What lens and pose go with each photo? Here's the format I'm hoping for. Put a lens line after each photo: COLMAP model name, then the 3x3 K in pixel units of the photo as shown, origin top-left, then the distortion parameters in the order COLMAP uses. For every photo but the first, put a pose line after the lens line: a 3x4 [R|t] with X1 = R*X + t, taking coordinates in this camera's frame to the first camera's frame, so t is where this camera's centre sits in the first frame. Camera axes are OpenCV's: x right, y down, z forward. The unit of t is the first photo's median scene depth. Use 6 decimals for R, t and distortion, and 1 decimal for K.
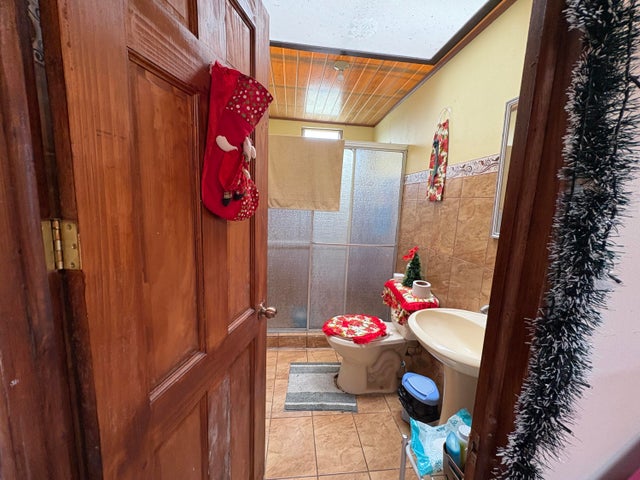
lens RADIAL K [[256.2, 0, 318.9], [0, 256.2, 239.6], [0, 0, 1]] dist [0.002612, 0.000759]
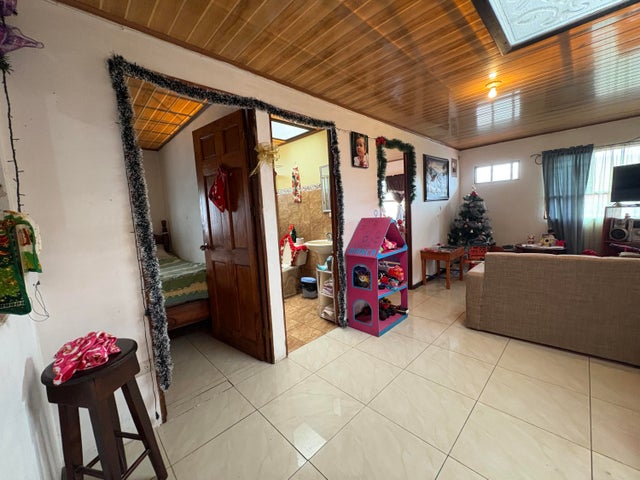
lens RADIAL K [[256.2, 0, 320.9], [0, 256.2, 238.0], [0, 0, 1]] dist [0.002612, 0.000759]
pose [[0.779705, -0.148696, 0.608235, -0.814803], [0.174503, 0.984510, 0.016987, 0.160500], [-0.601340, 0.092893, 0.793575, -0.888387]]
